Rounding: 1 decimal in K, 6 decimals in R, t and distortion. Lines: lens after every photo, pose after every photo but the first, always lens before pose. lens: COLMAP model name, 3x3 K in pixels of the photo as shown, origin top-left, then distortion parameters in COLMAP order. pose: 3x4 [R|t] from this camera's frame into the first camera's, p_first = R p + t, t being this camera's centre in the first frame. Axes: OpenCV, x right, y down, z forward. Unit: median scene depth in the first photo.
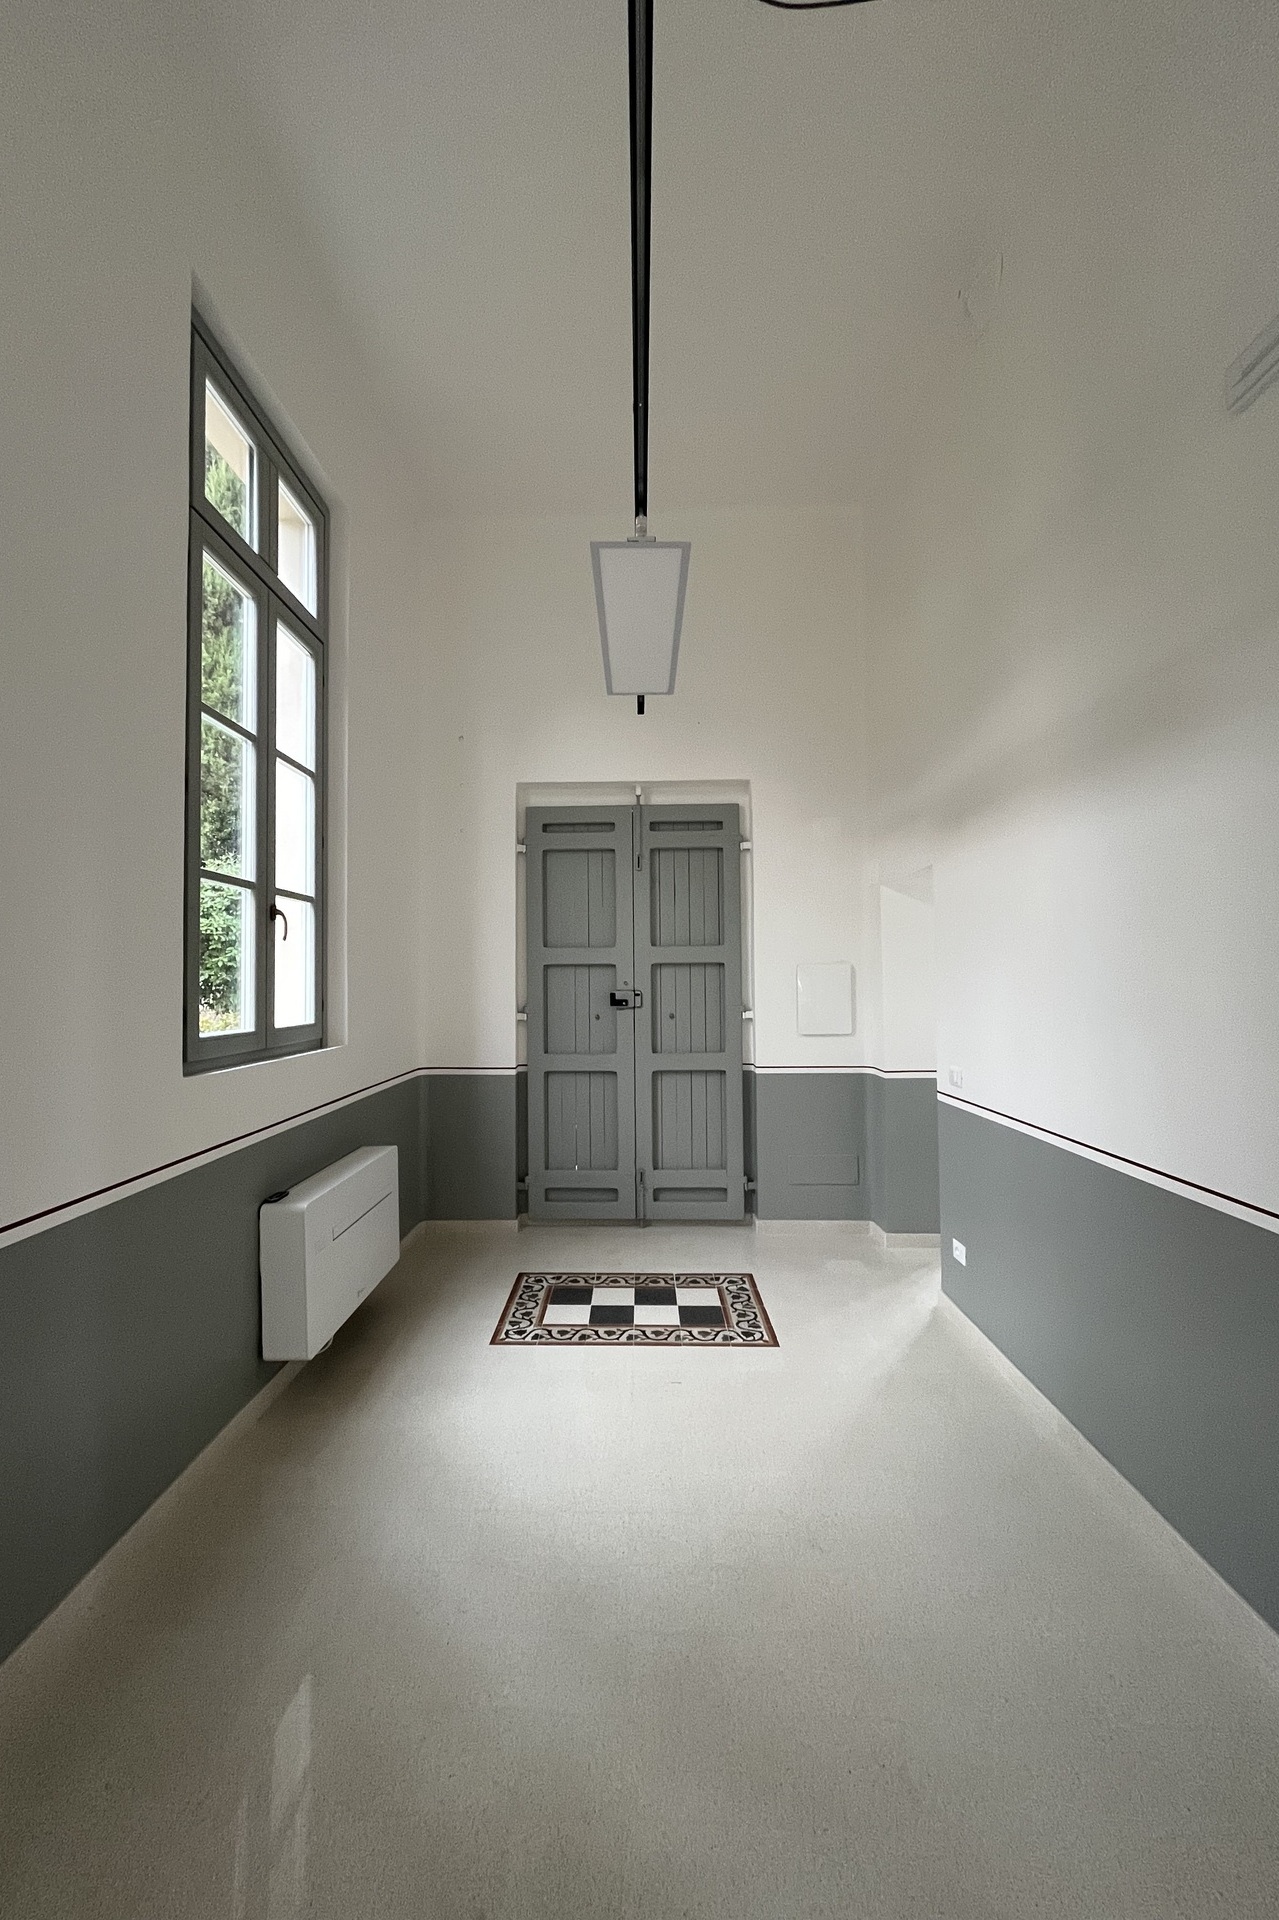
lens RADIAL K [[765.9, 0, 639.5], [0, 765.9, 960.0], [0, 0, 1]] dist [0.000038, -0.000001]
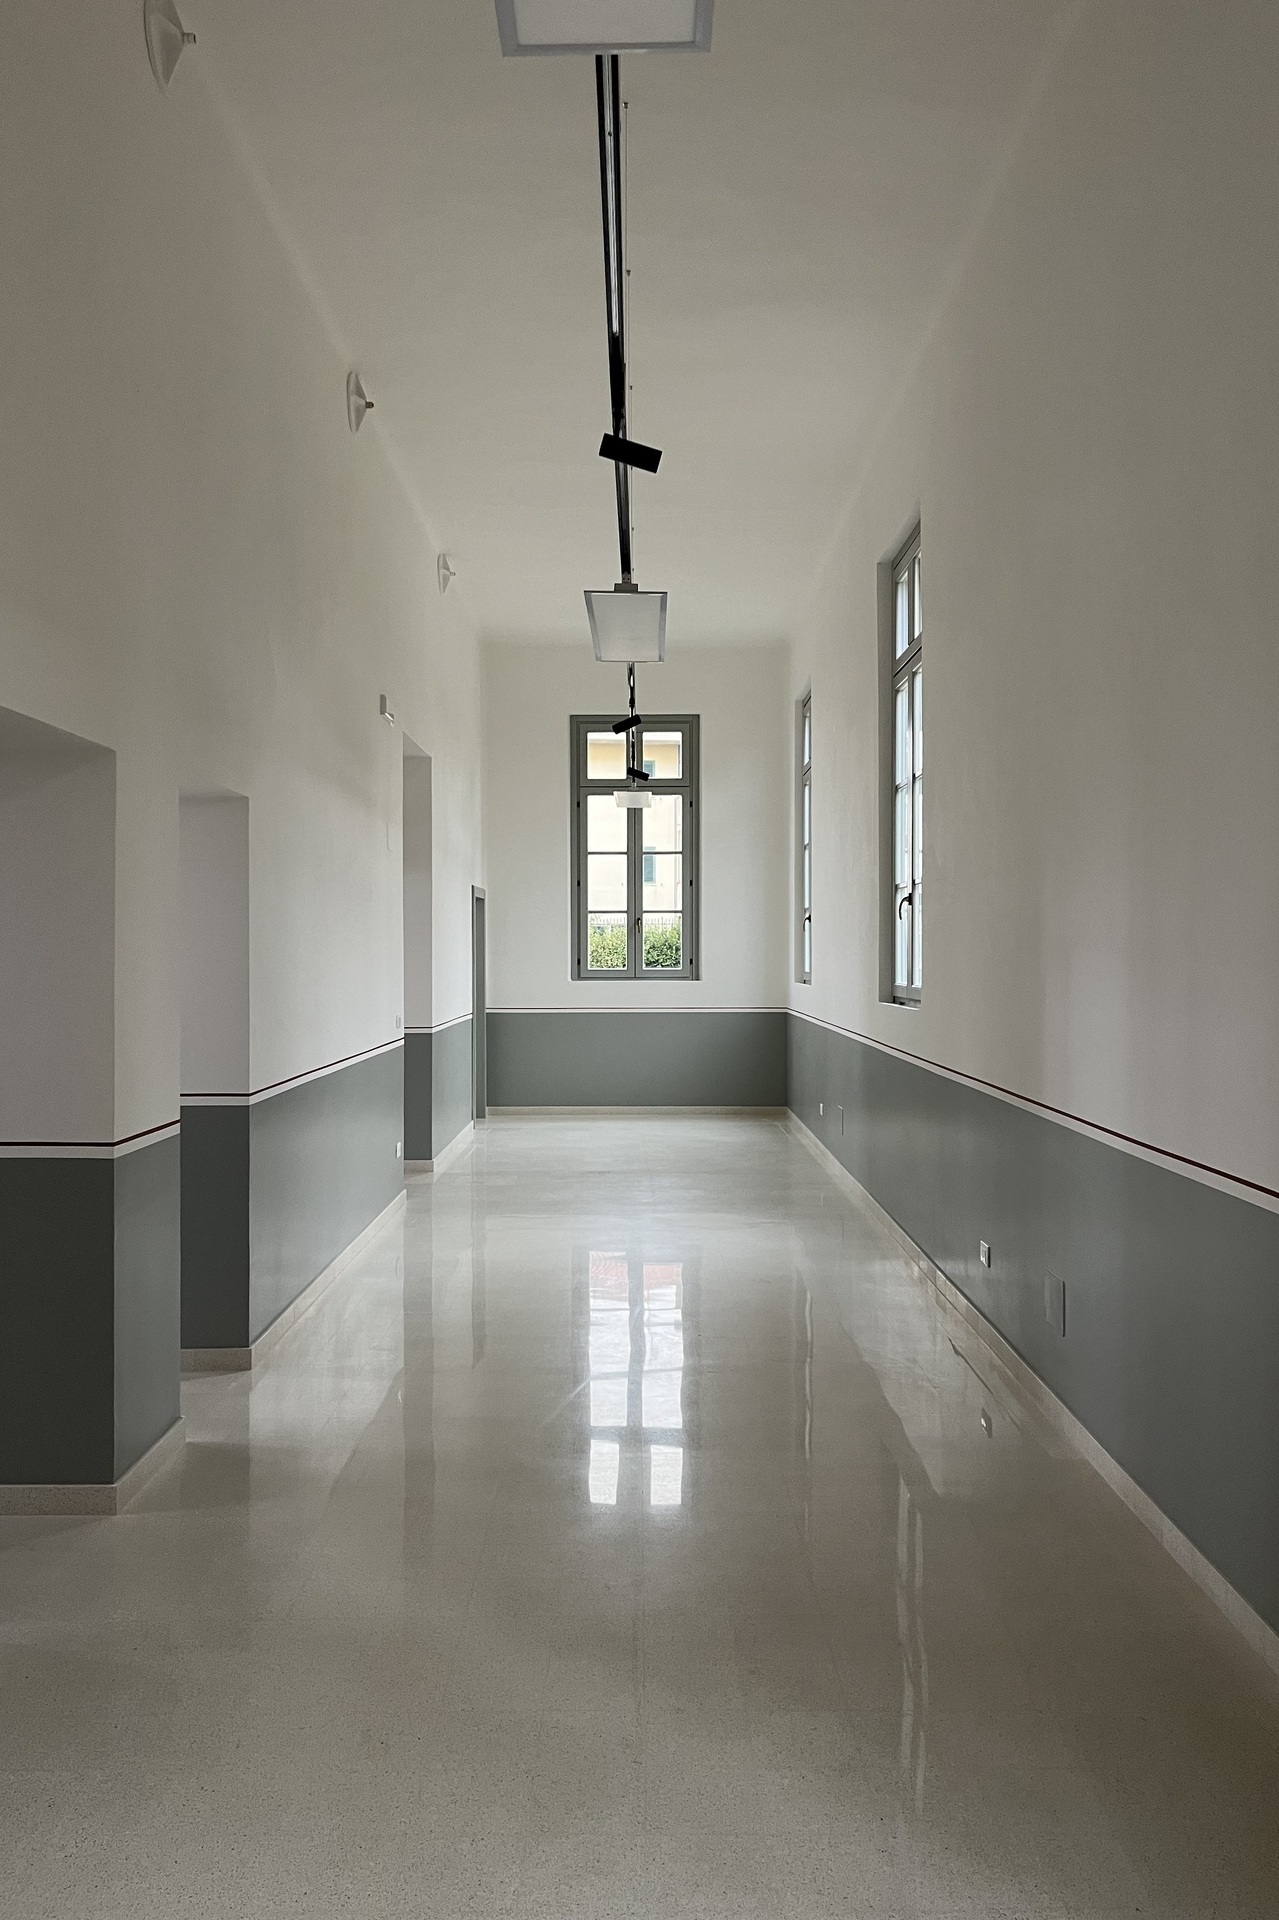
lens RADIAL K [[1462.1, 0, 639.5], [0, 1462.1, 960.0], [0, 0, 1]] dist [0.000529, 0.000148]
pose [[0.999855, 0.004492, 0.016434, -0.008828], [-0.005074, 0.999354, 0.035565, -0.029055], [-0.016263, -0.035643, 0.999232, -0.965707]]
